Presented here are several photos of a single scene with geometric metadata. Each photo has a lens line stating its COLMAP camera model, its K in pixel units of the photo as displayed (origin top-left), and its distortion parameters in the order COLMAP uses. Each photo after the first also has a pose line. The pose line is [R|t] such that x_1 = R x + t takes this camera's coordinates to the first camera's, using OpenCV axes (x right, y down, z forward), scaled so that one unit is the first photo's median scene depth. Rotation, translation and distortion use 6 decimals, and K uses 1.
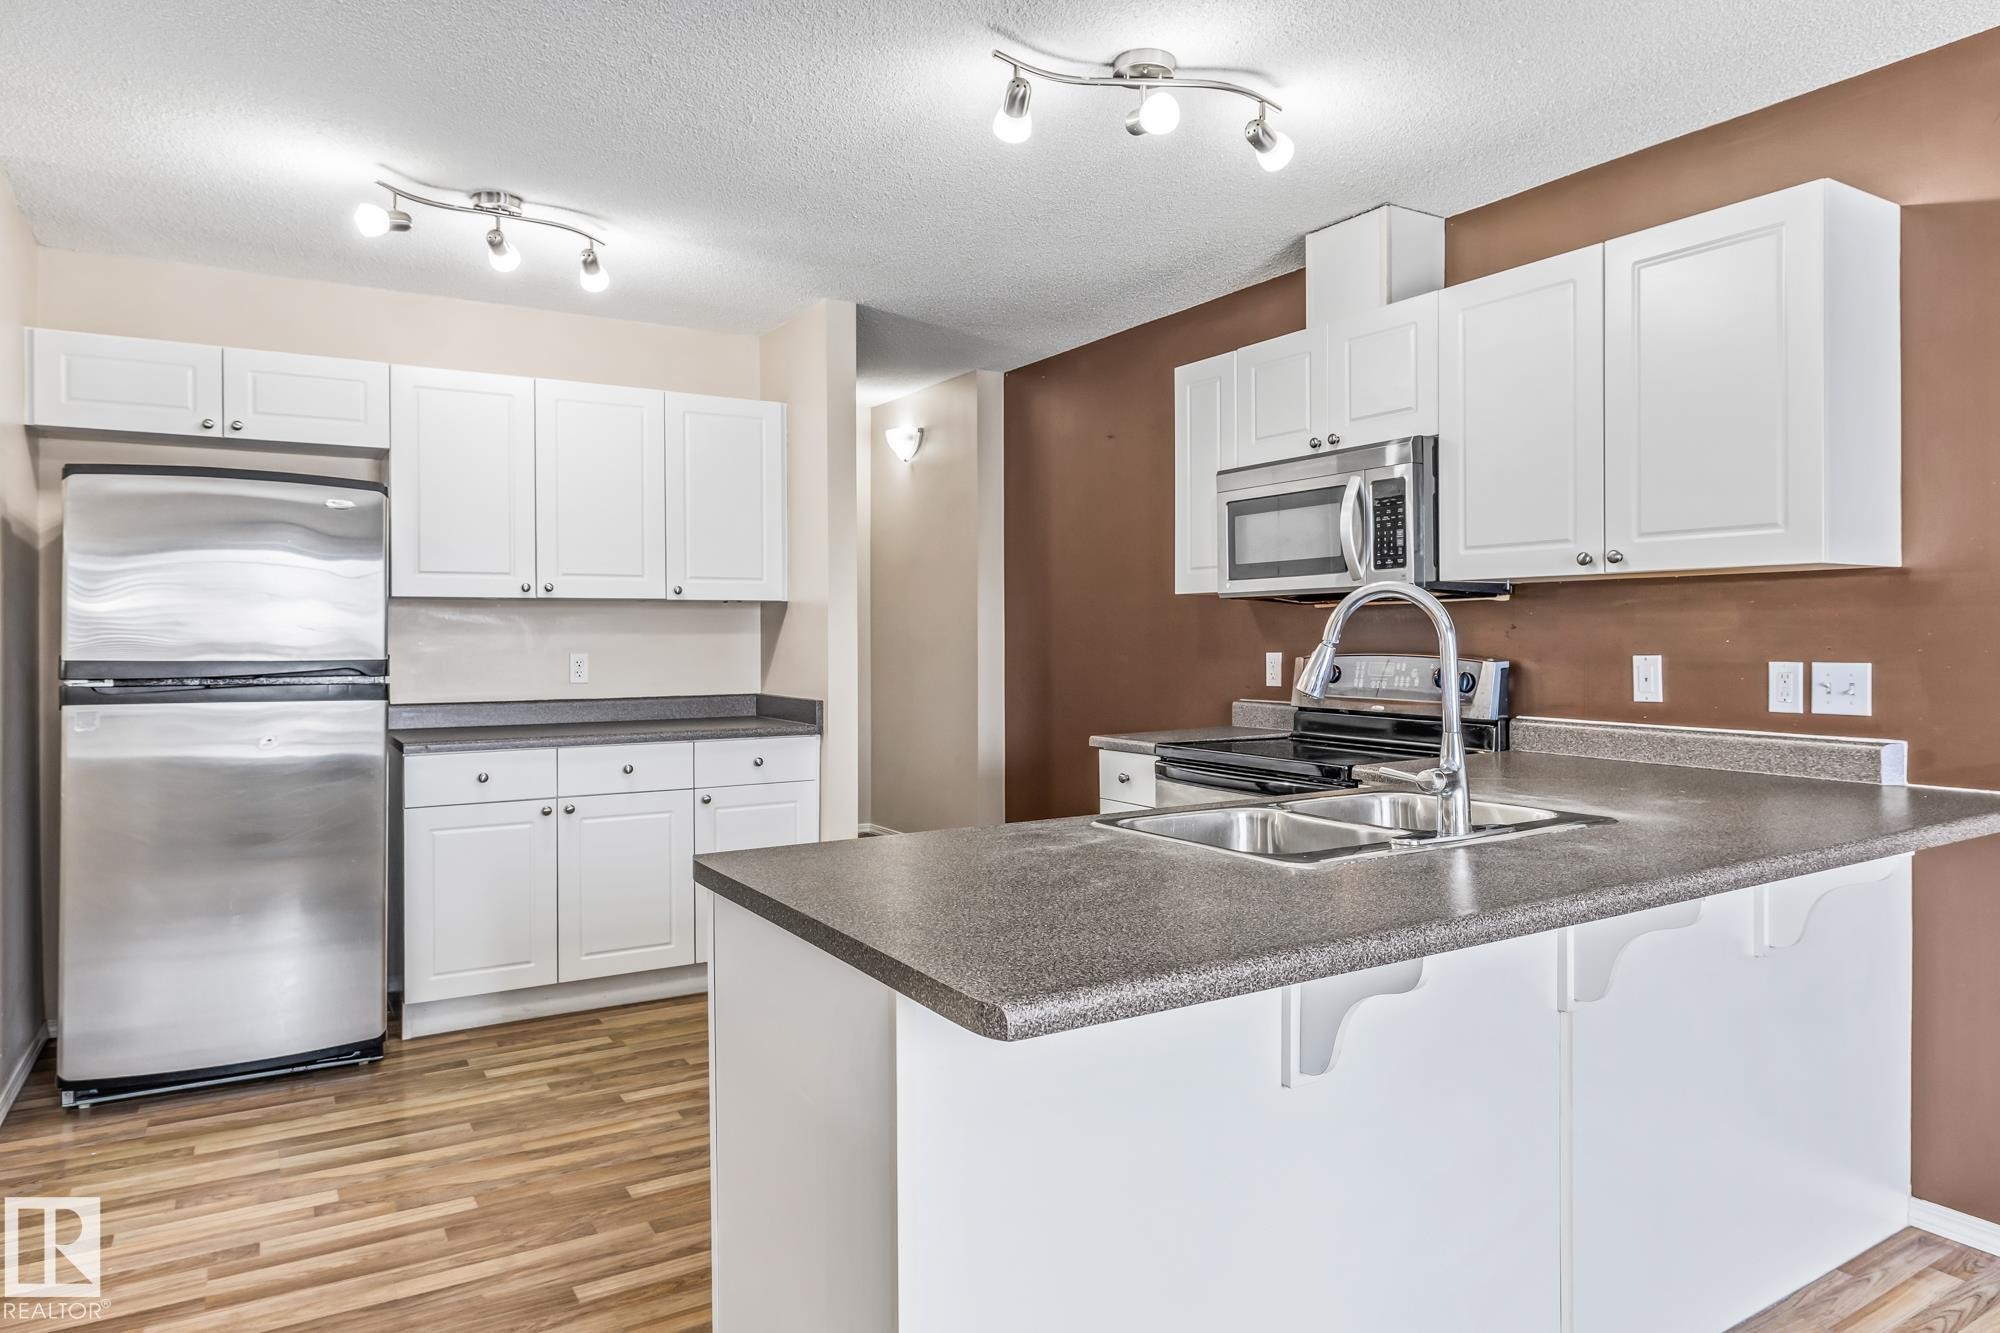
lens RADIAL K [[1229.6, 0, 991.8], [0, 1229.6, 638.0], [0, 0, 1]] dist [-0.001499, -0.000438]
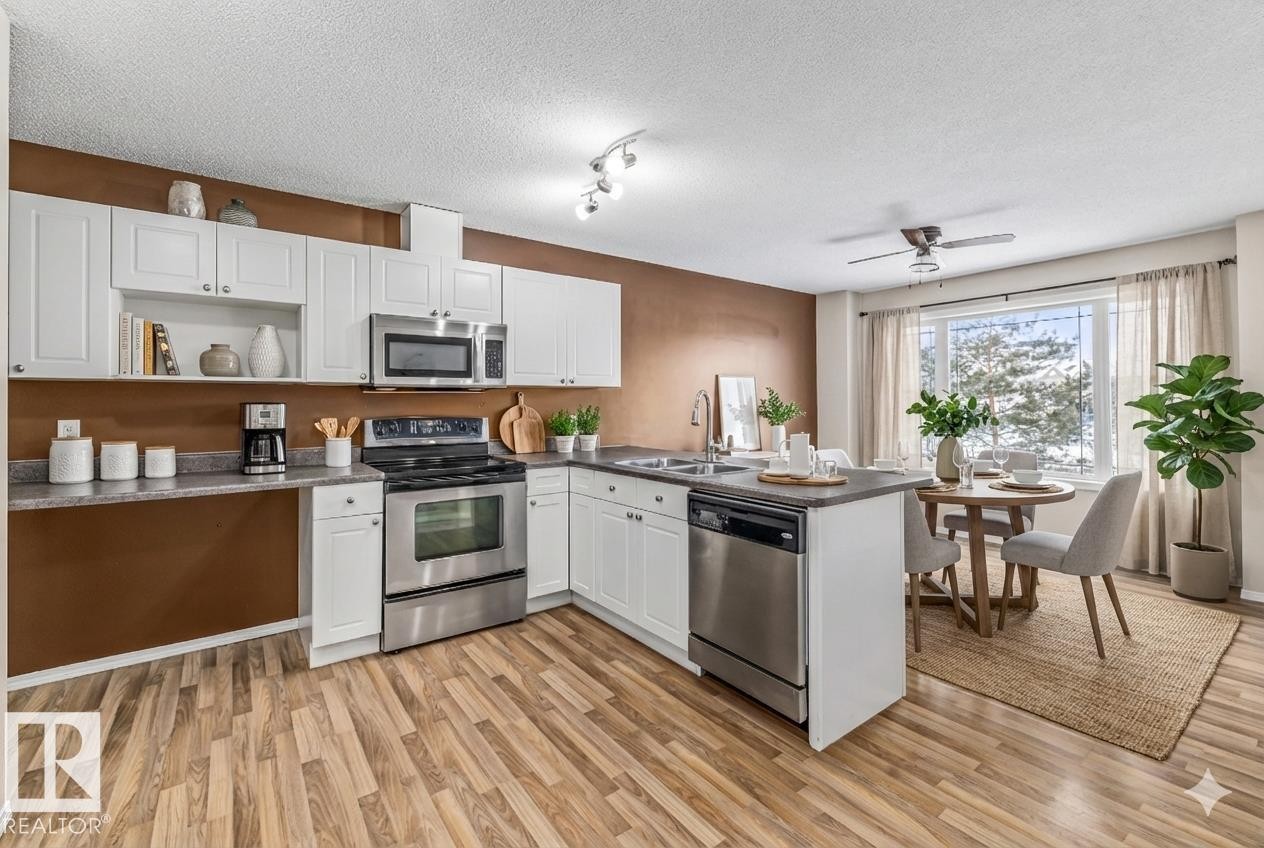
lens RADIAL K [[542.4, 0, 633.1], [0, 542.4, 409.6], [0, 0, 1]] dist [-0.001172, -0.000101]
pose [[-0.095907, -0.006062, 0.995372, -0.702121], [0.007795, 0.999946, 0.006841, -0.001815], [-0.995360, 0.008415, -0.095855, 0.813922]]
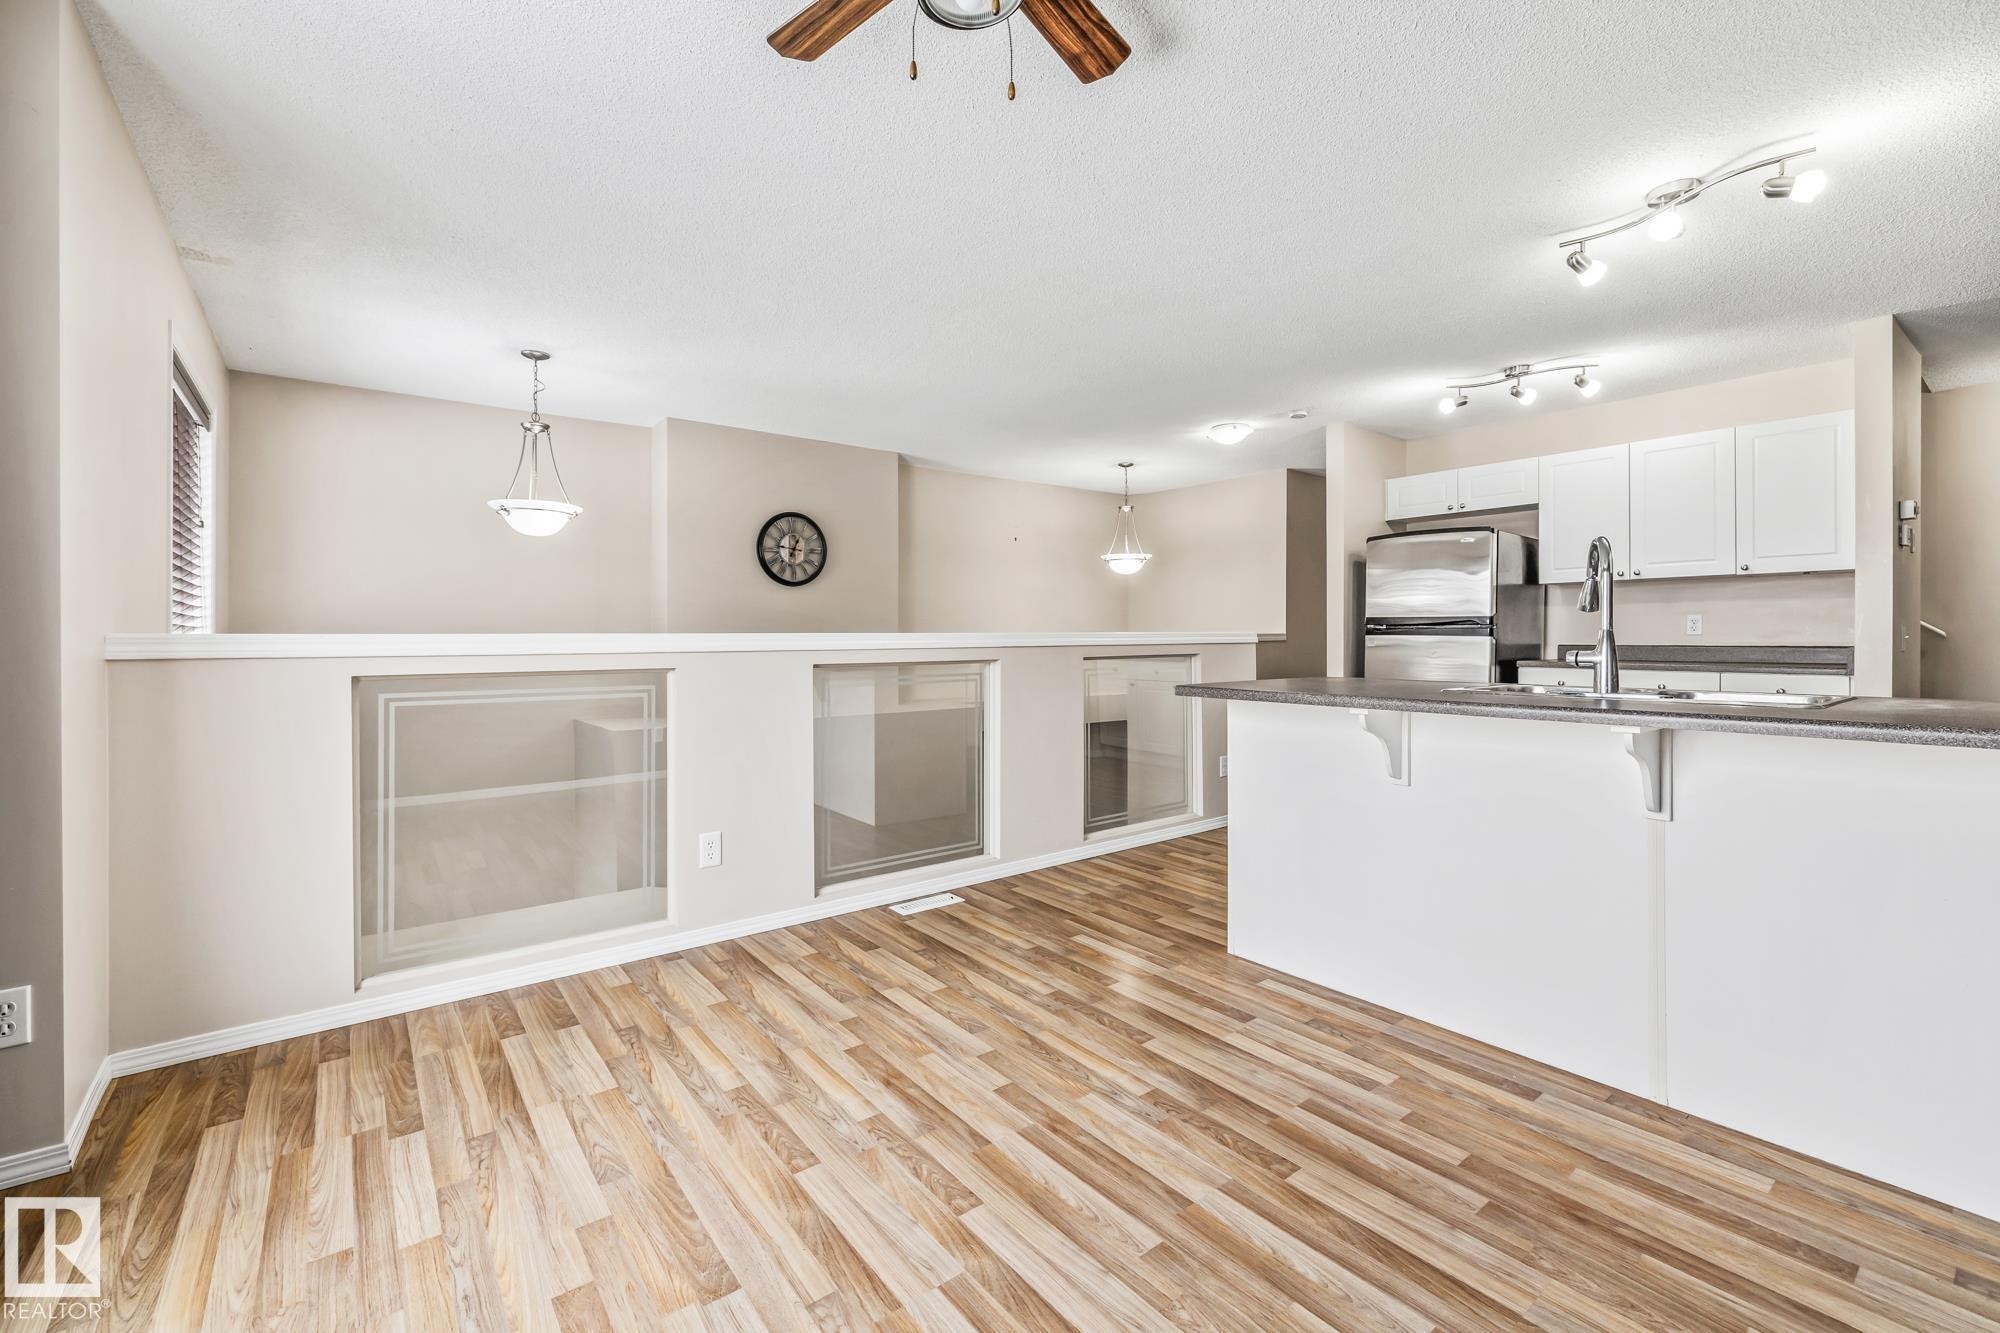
lens RADIAL K [[854.9, 0, 1002.0], [0, 854.9, 636.4], [0, 0, 1]] dist [0.000223, 0.000337]
pose [[0.118684, 0.003294, -0.992927, 0.817184], [-0.000858, 0.999994, 0.003215, 0.049453], [0.992932, 0.000470, 0.118686, 0.063426]]
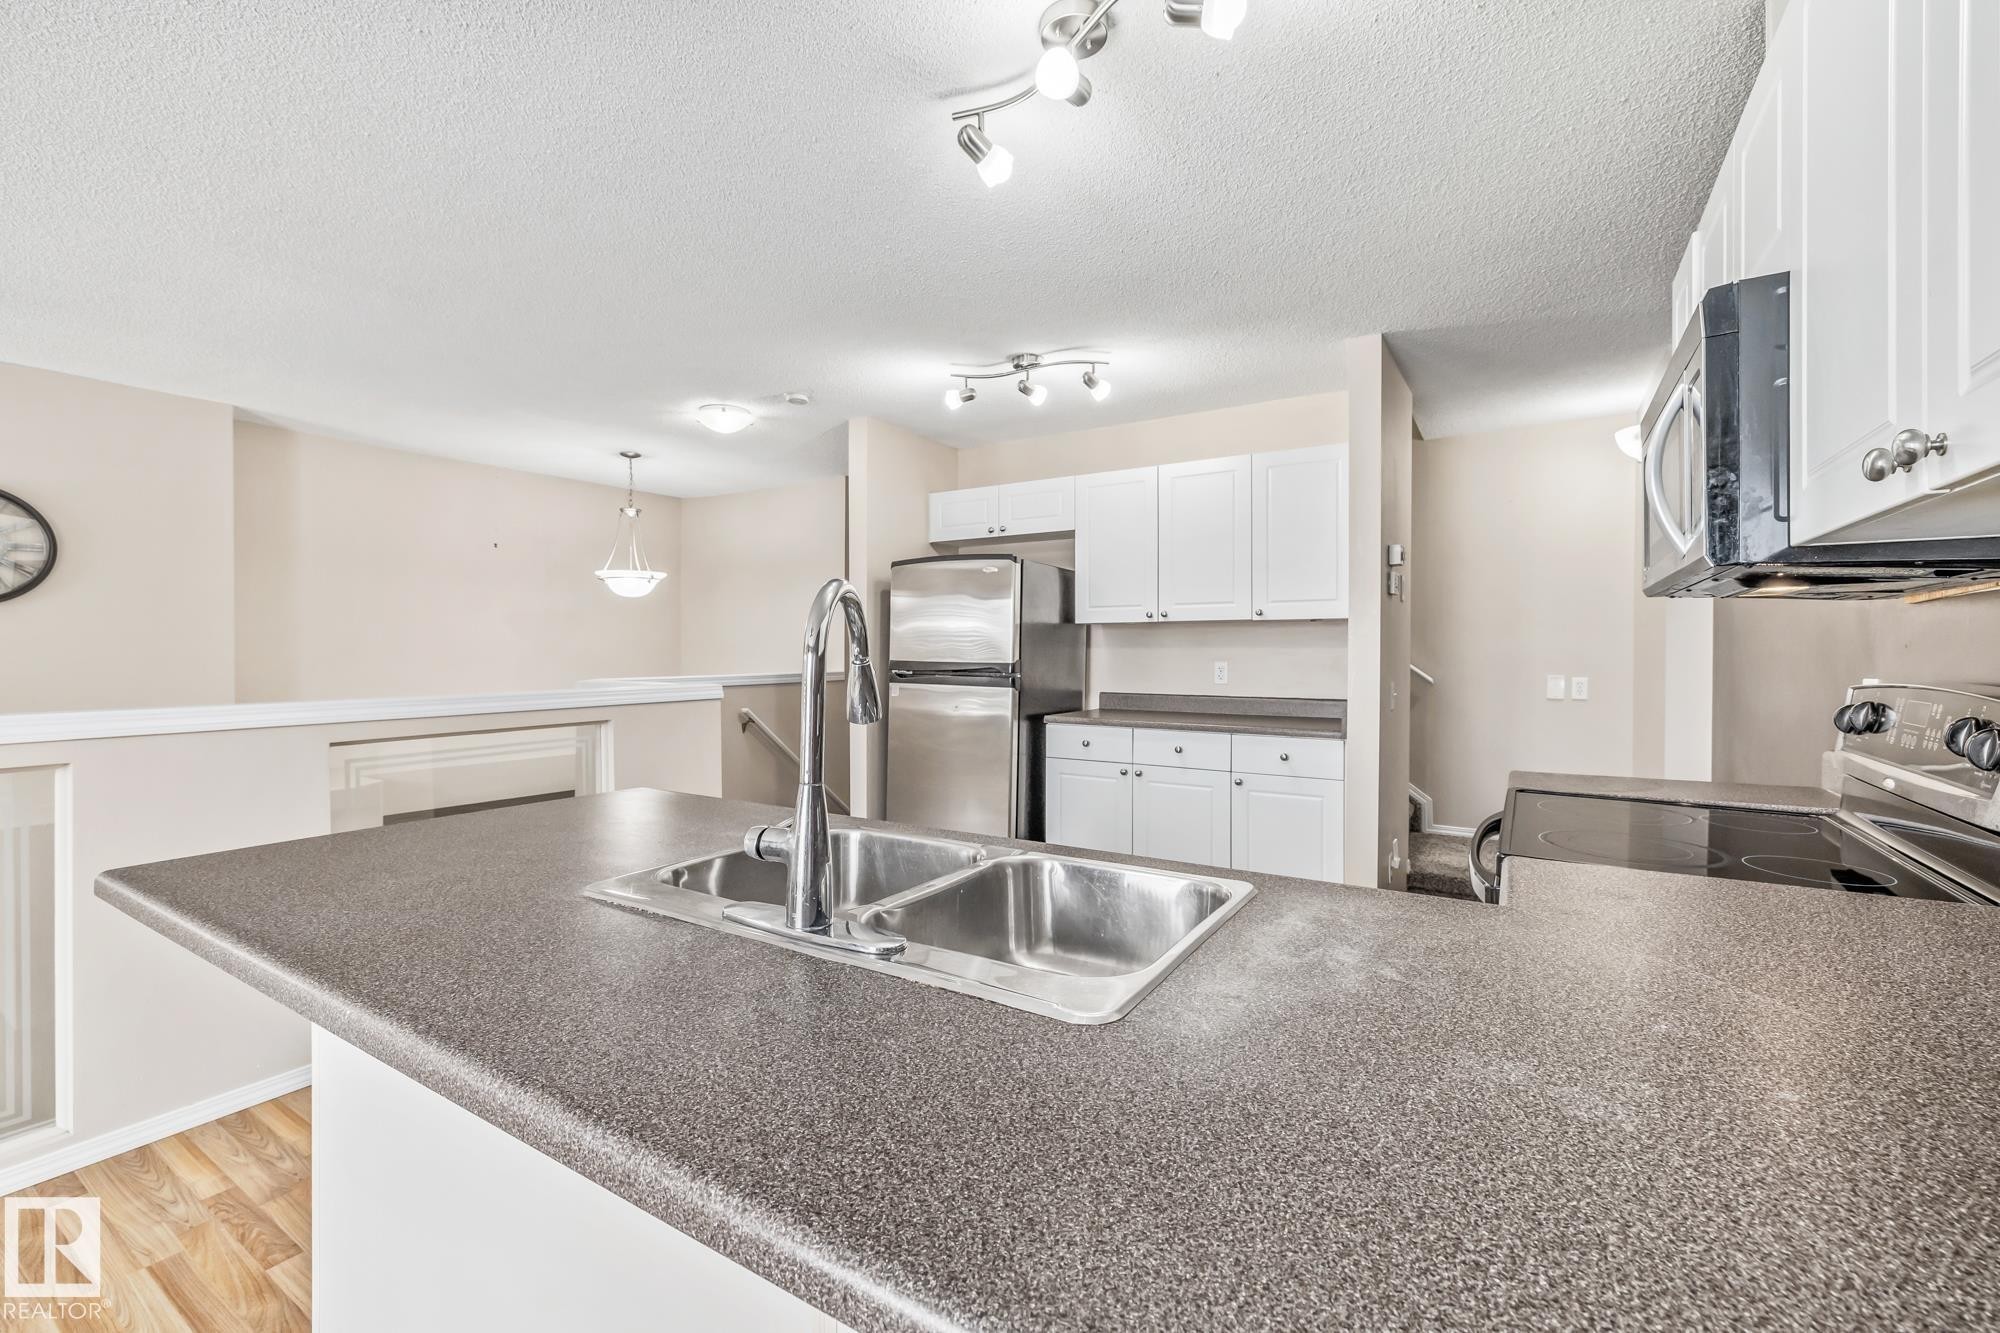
lens RADIAL K [[834.0, 0, 1013.6], [0, 834.0, 653.9], [0, 0, 1]] dist [-0.001589, 0.000045]
pose [[0.454204, 0.008730, -0.890855, 0.515871], [-0.005692, 0.999960, 0.006897, -0.001848], [0.890879, 0.001938, 0.454236, 0.529603]]
